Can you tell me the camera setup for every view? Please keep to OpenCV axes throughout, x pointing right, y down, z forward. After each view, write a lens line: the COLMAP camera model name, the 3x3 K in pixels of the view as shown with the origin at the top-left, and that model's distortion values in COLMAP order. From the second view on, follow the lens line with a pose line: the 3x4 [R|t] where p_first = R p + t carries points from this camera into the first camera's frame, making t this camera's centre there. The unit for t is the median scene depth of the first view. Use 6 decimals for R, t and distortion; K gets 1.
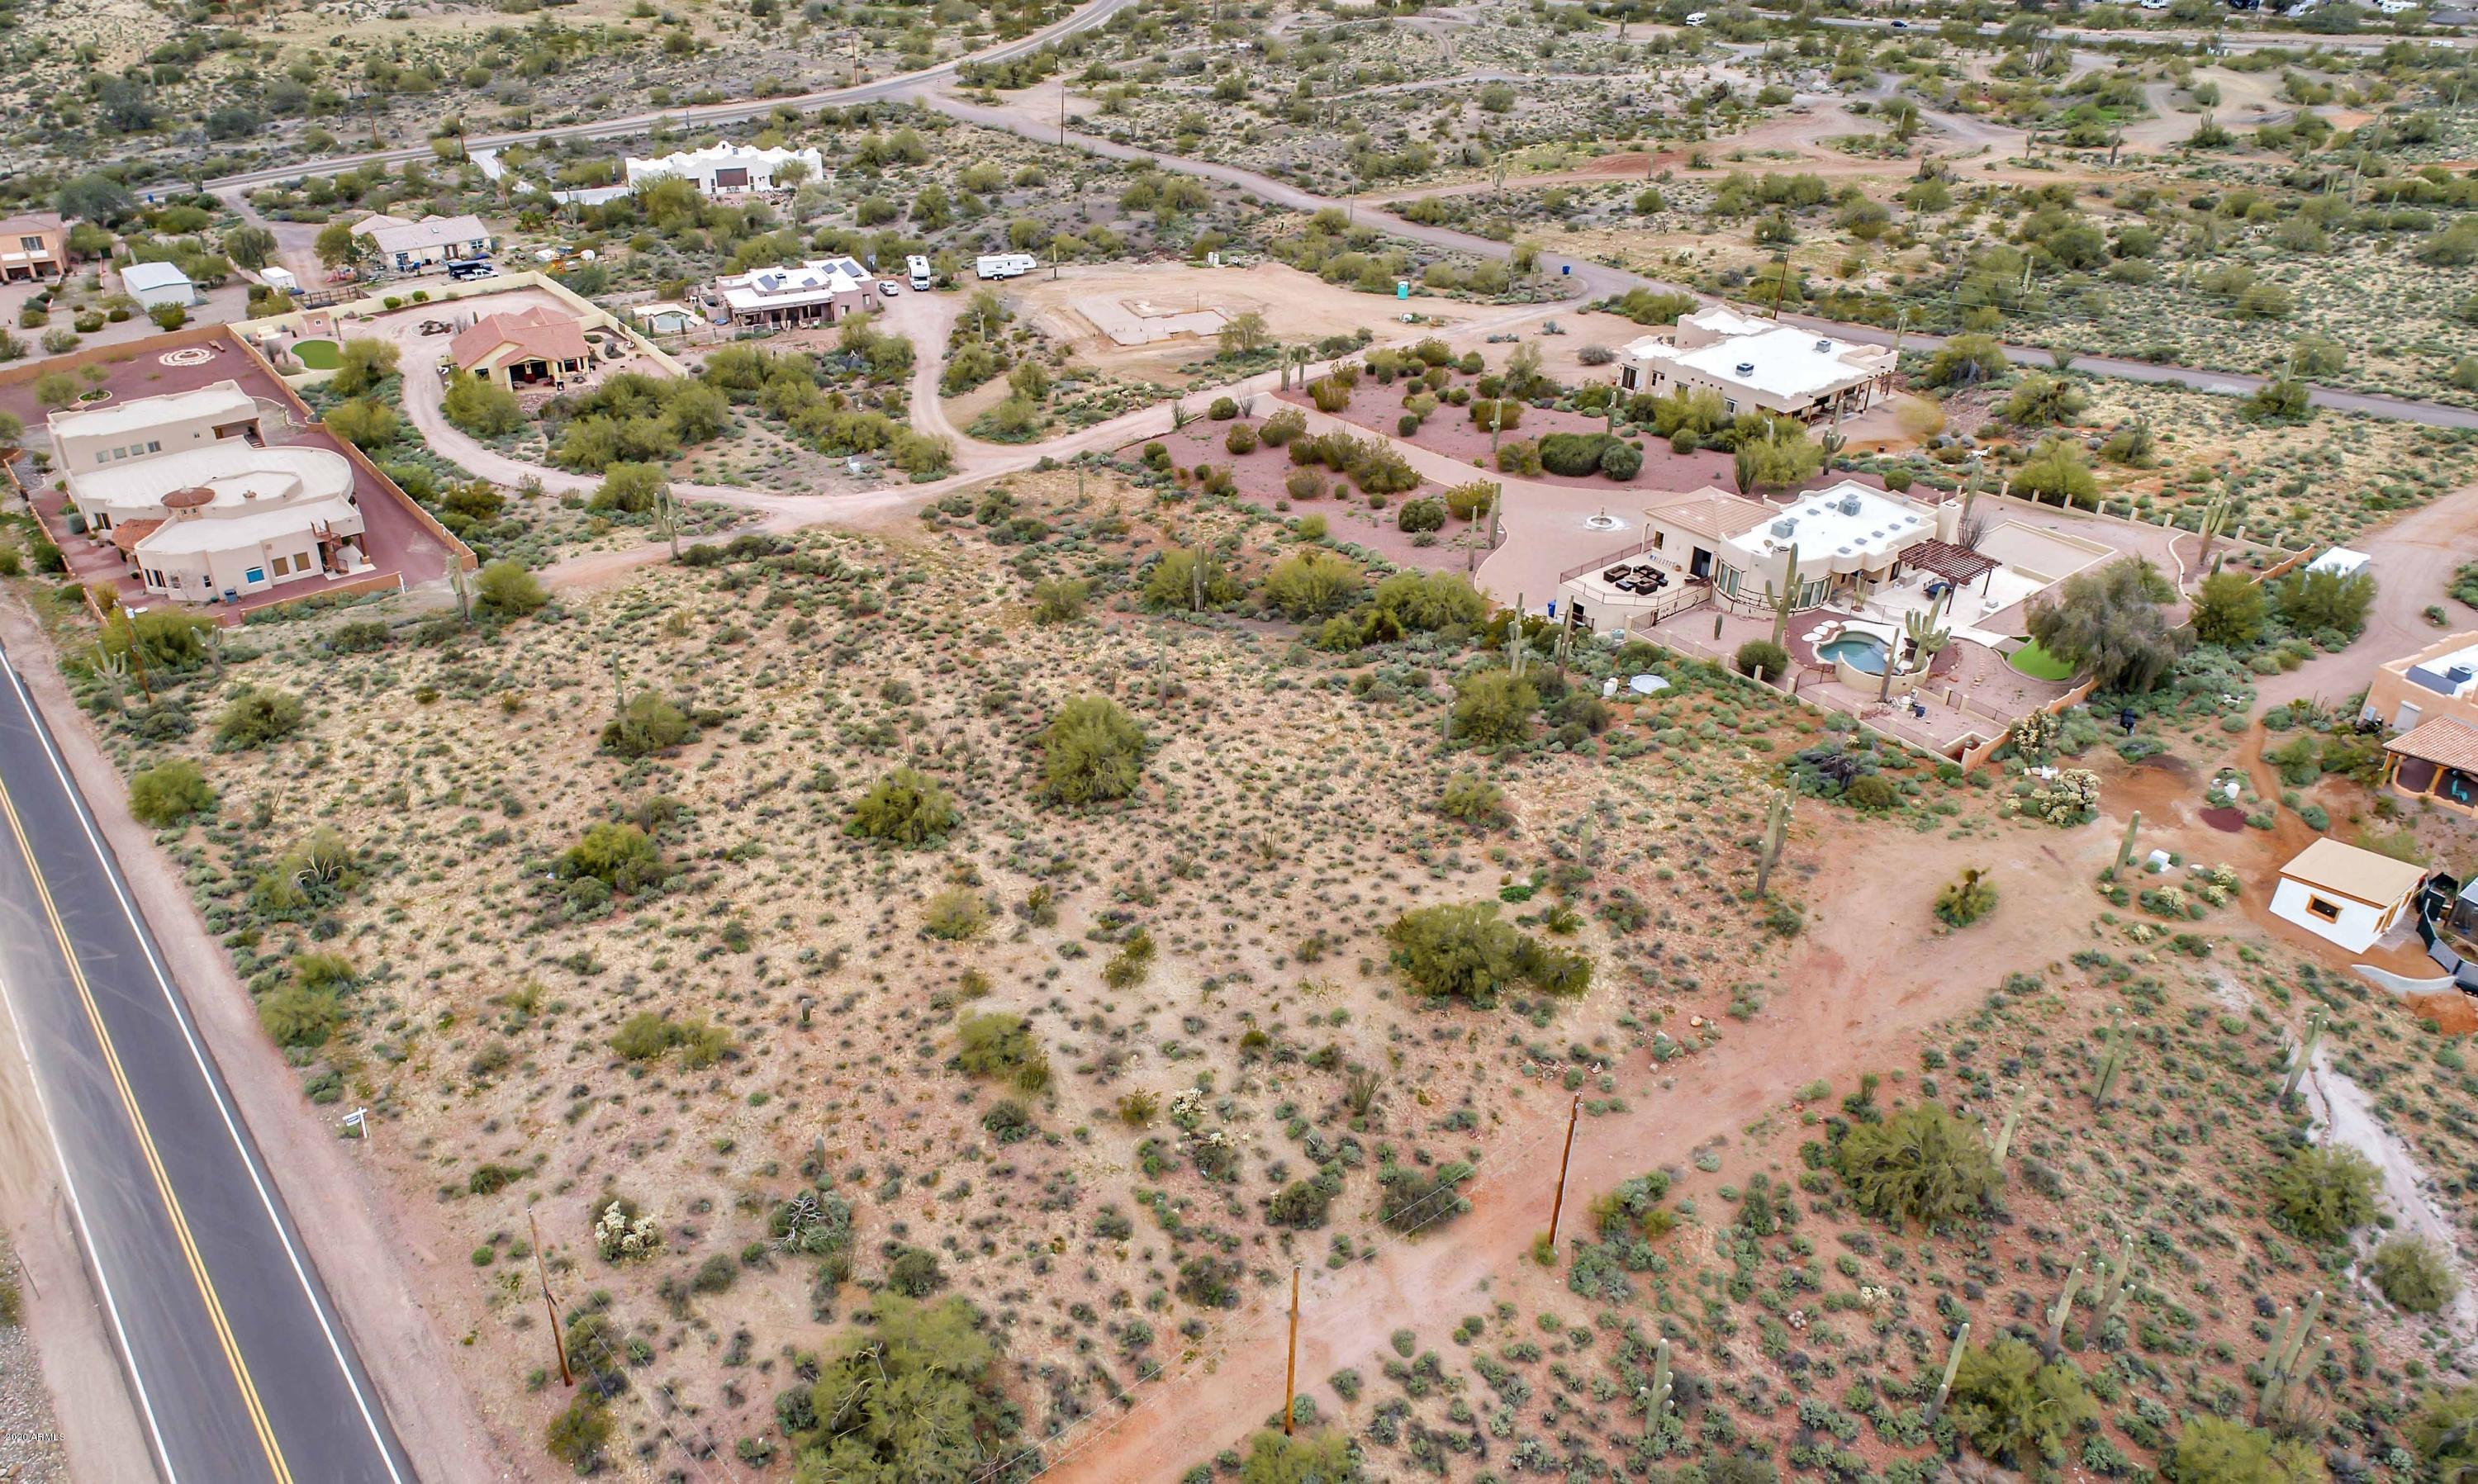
lens RADIAL K [[1789.9, 0, 1168.4], [0, 1789.9, 748.1], [0, 0, 1]] dist [-0.016650, 0.007387]
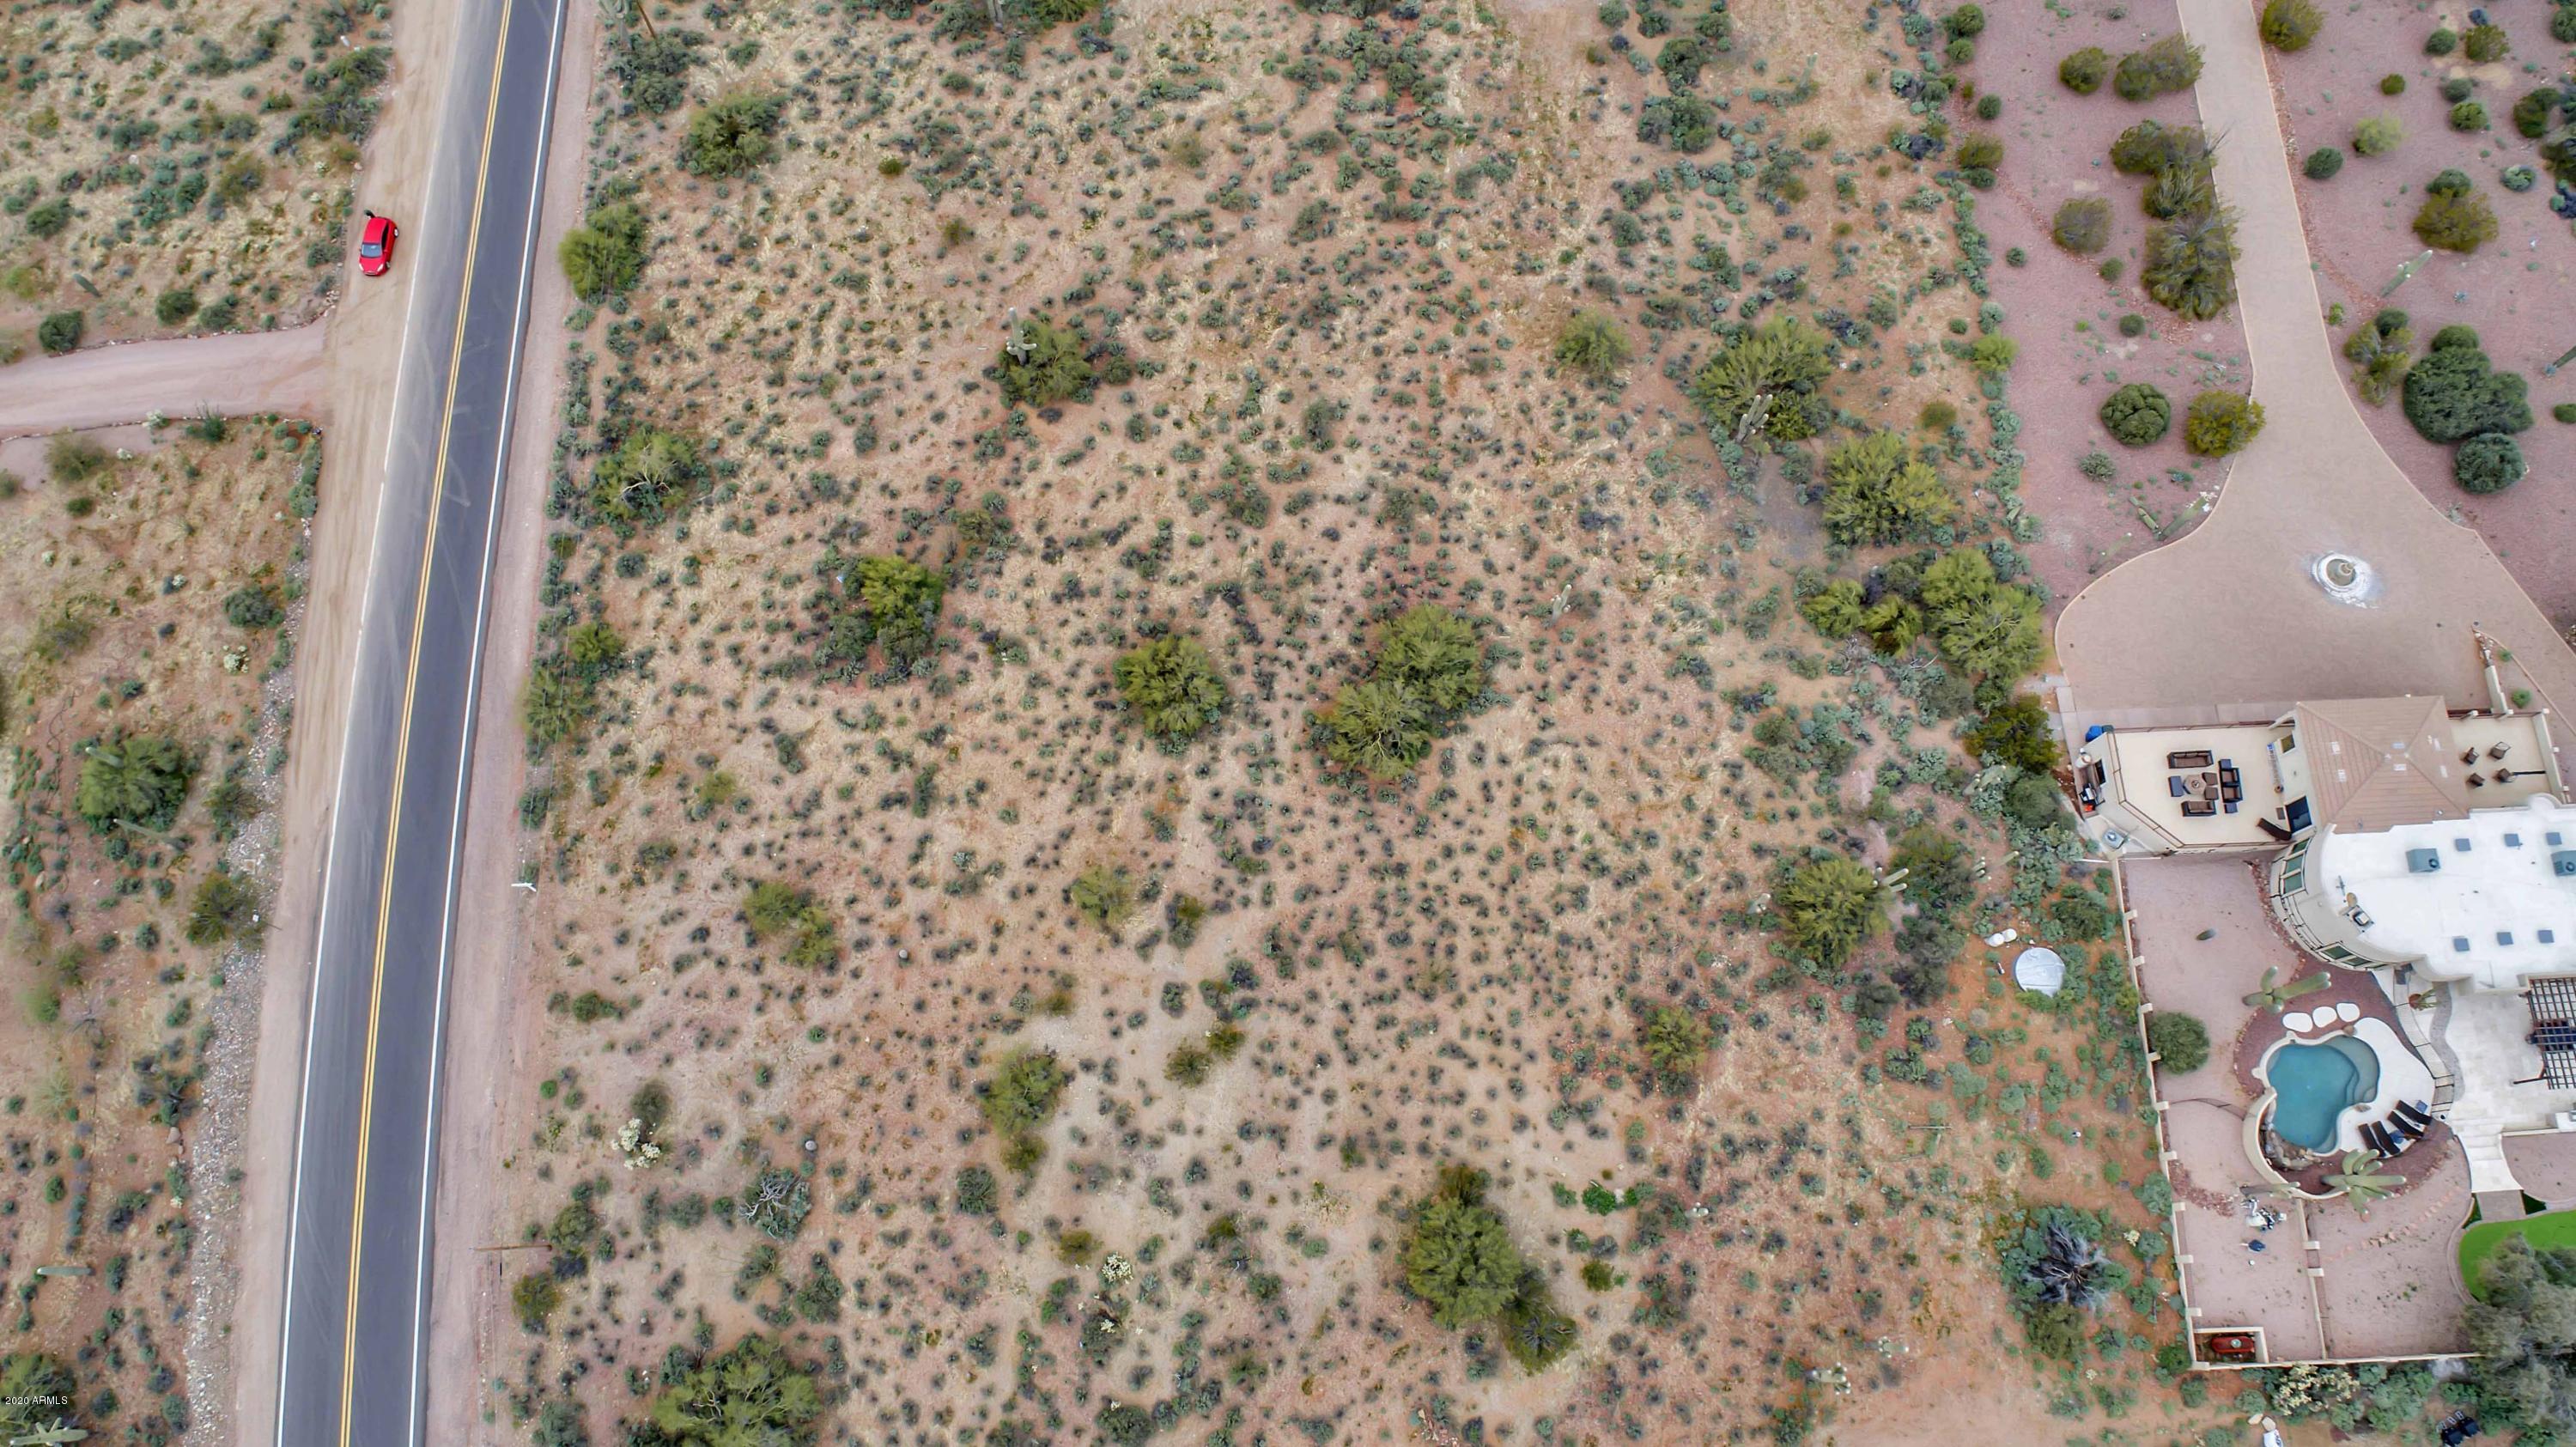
lens RADIAL K [[1851.0, 0, 1288.0], [0, 1851.0, 723.5], [0, 0, 1]] dist [-0.017477, 0.008225]
pose [[0.815020, 0.552638, -0.174168, 0.078400], [-0.295021, 0.654486, 0.696140, -0.606408], [0.498704, -0.515984, 0.696458, 0.318464]]
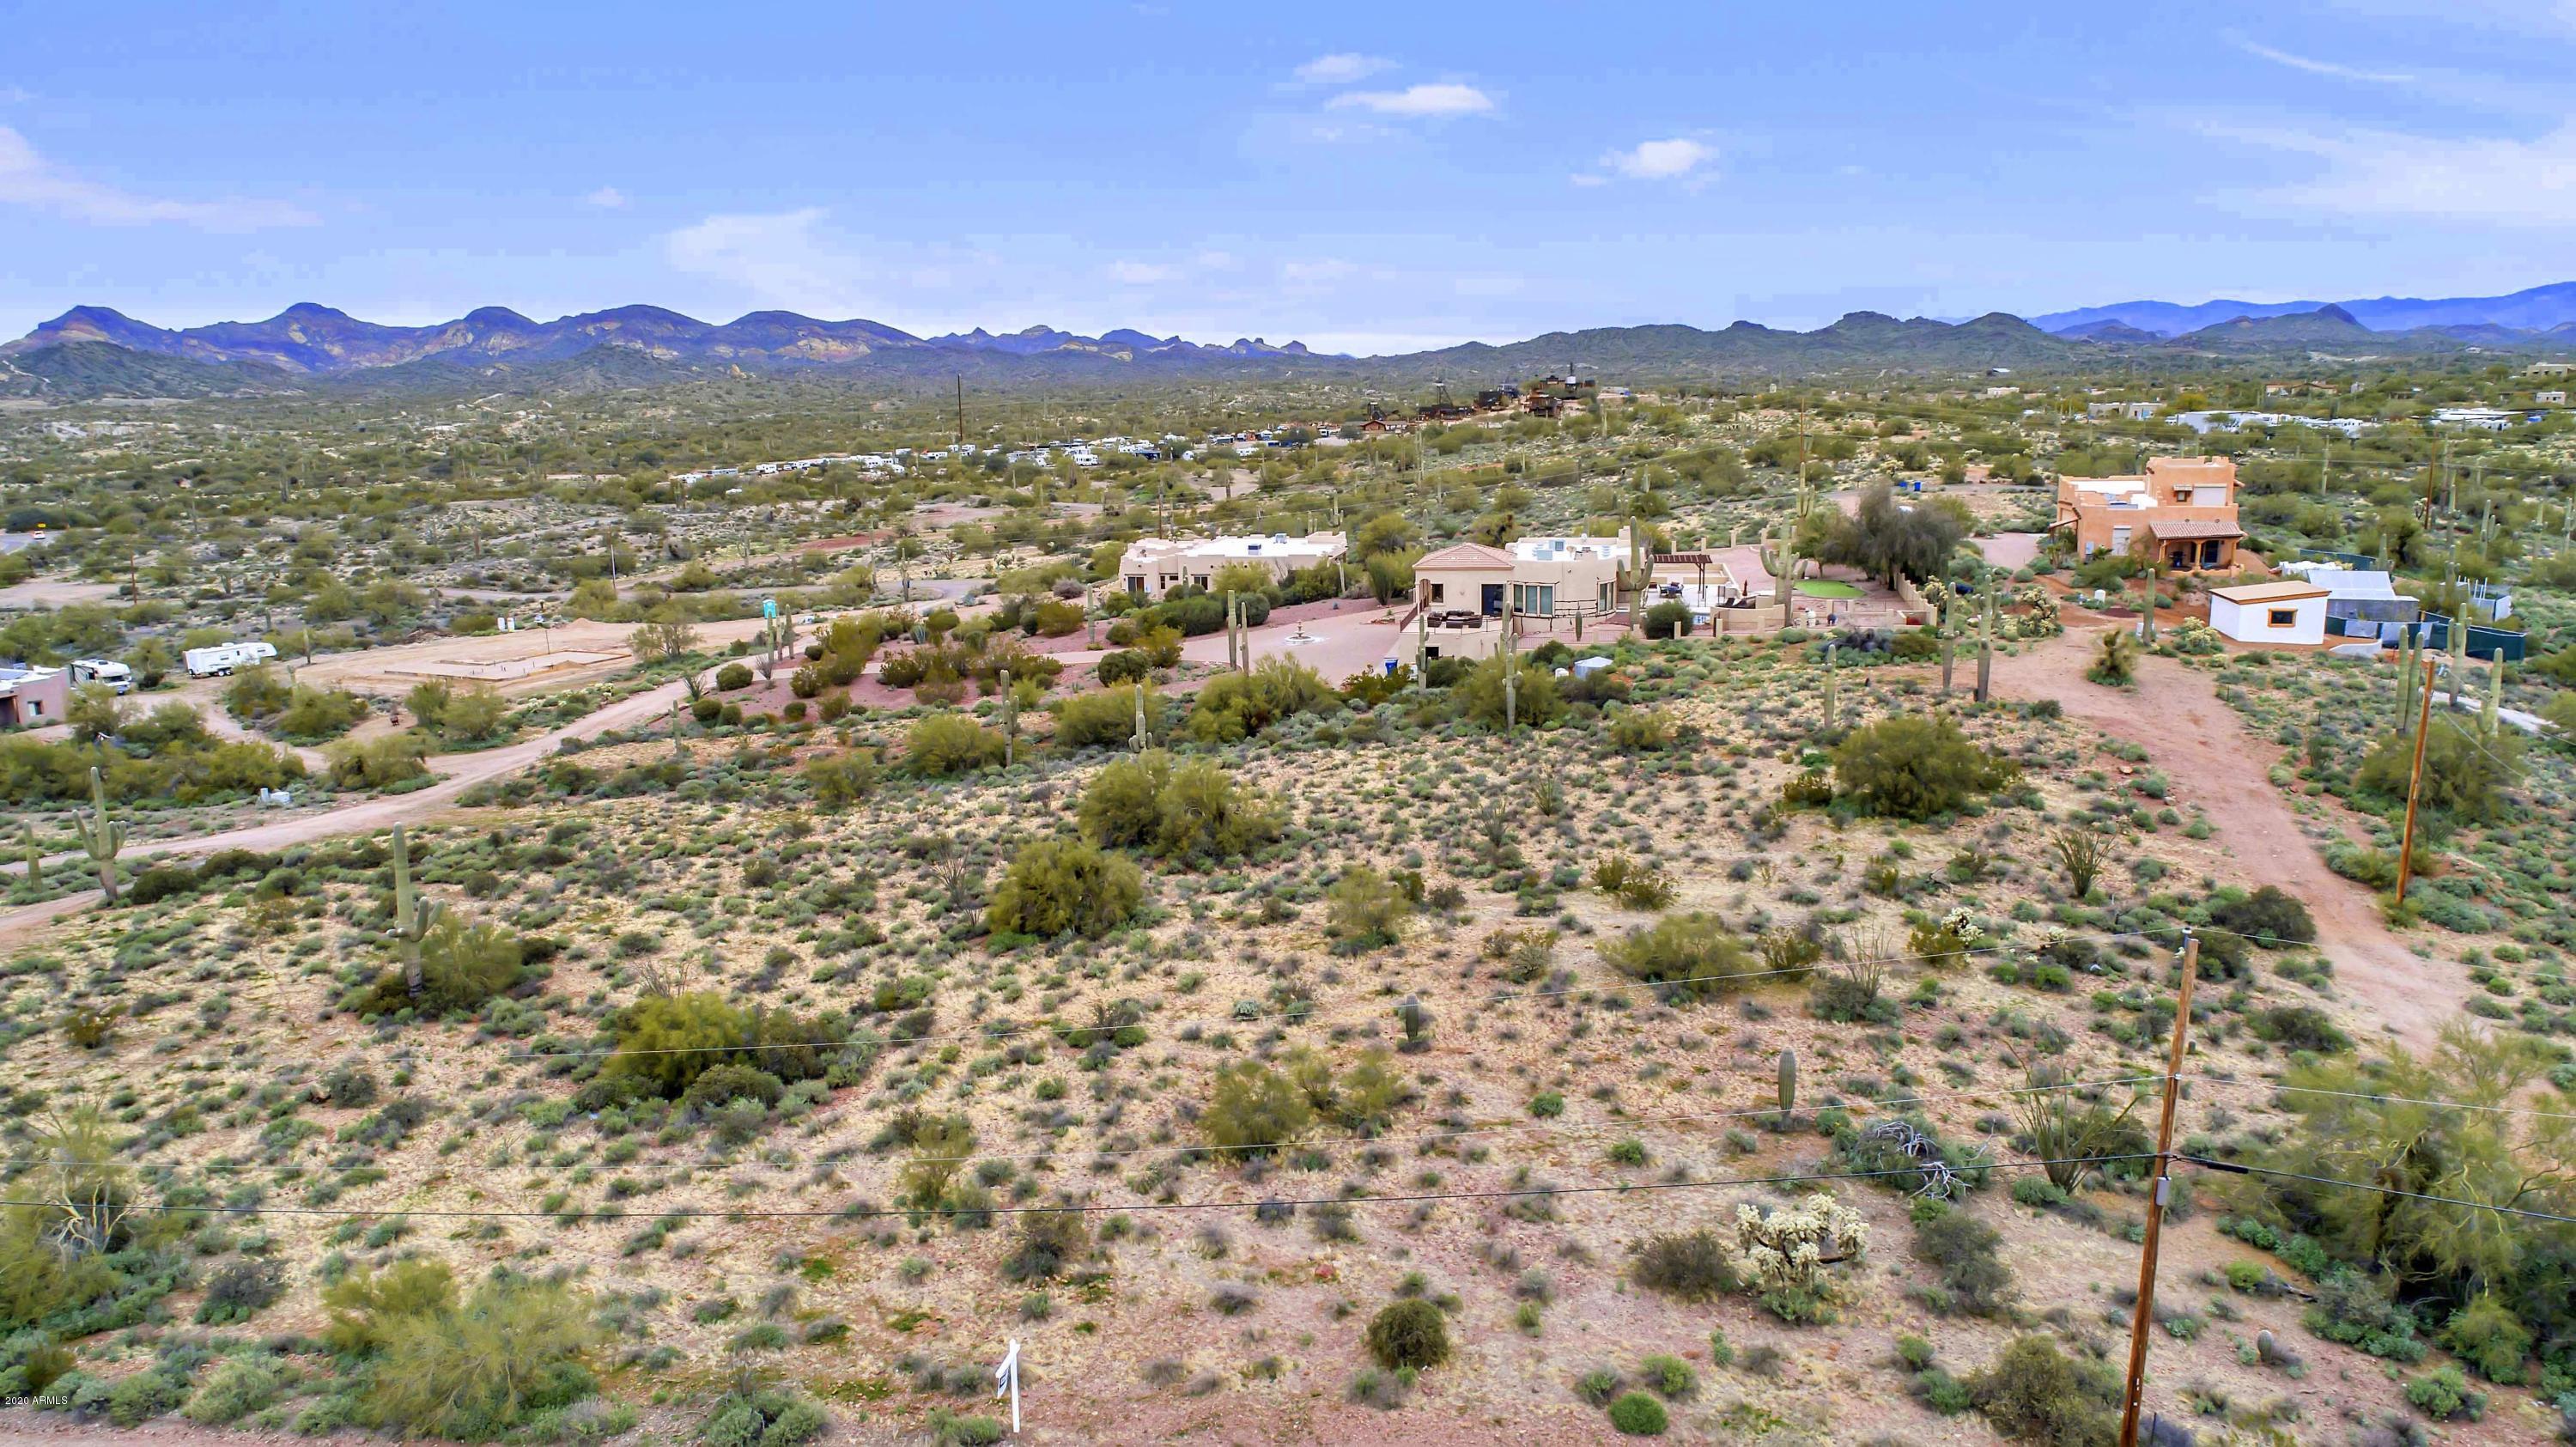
lens RADIAL K [[1745.2, 0, 1290.8], [0, 1745.2, 732.6], [0, 0, 1]] dist [-0.018777, 0.010862]
pose [[0.756247, -0.154324, 0.635826, -0.438979], [0.355742, 0.912577, -0.201620, 0.125541], [-0.549125, 0.378665, 0.745033, 0.444487]]
